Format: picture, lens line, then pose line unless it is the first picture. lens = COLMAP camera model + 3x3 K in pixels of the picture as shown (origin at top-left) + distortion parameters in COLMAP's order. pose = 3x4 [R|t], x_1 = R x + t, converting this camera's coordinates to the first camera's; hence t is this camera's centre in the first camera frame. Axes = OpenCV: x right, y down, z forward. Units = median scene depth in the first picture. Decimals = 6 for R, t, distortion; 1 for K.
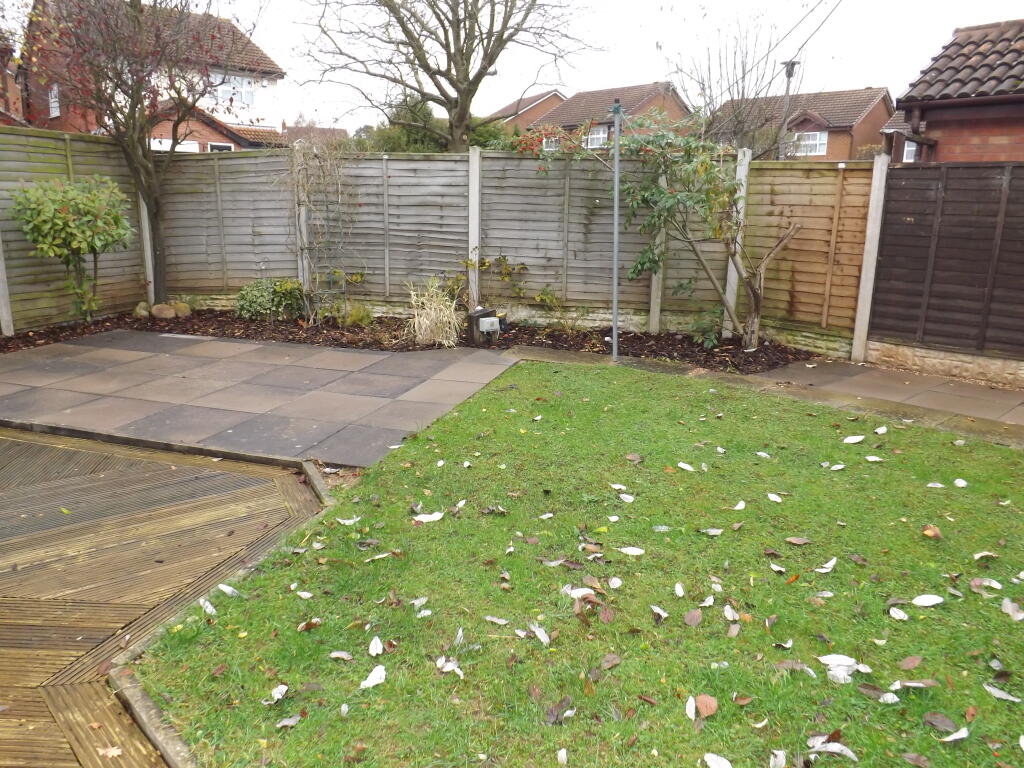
lens RADIAL K [[738.6, 0, 513.1], [0, 738.6, 384.3], [0, 0, 1]] dist [-0.043141, 0.004636]
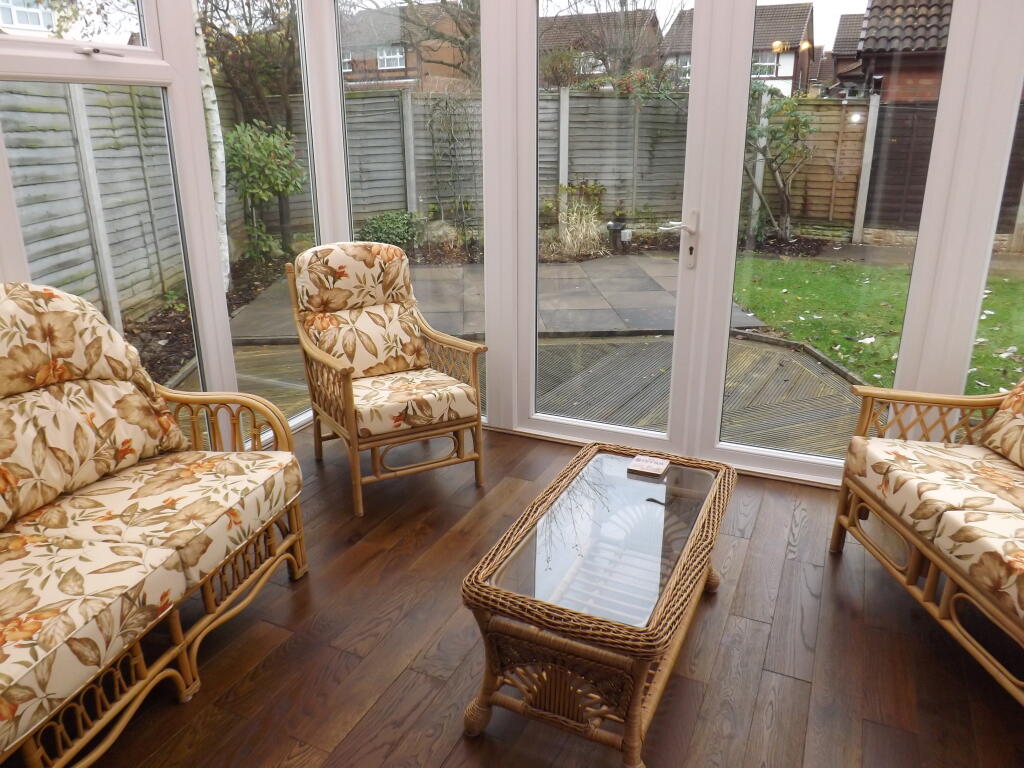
lens RADIAL K [[738.6, 0, 513.1], [0, 738.6, 381.6], [0, 0, 1]] dist [-0.043141, 0.004636]
pose [[0.939062, -0.137799, 0.314920, -0.613246], [0.105199, 0.987383, 0.118355, -0.003861], [-0.327256, -0.078014, 0.941710, -0.134644]]
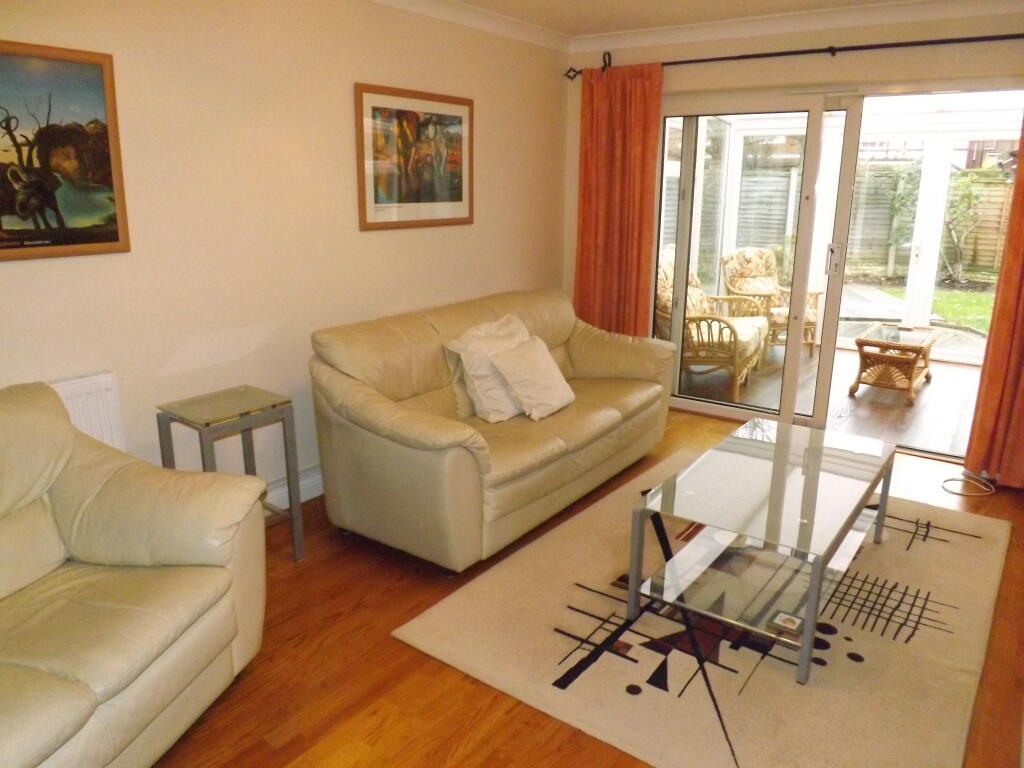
lens RADIAL K [[738.6, 0, 510.9], [0, 738.6, 385.8], [0, 0, 1]] dist [-0.043141, 0.004636]
pose [[0.988414, -0.053473, 0.142048, -1.036730], [0.049143, 0.998219, 0.033817, 0.093600], [-0.143603, -0.026444, 0.989282, -0.625398]]
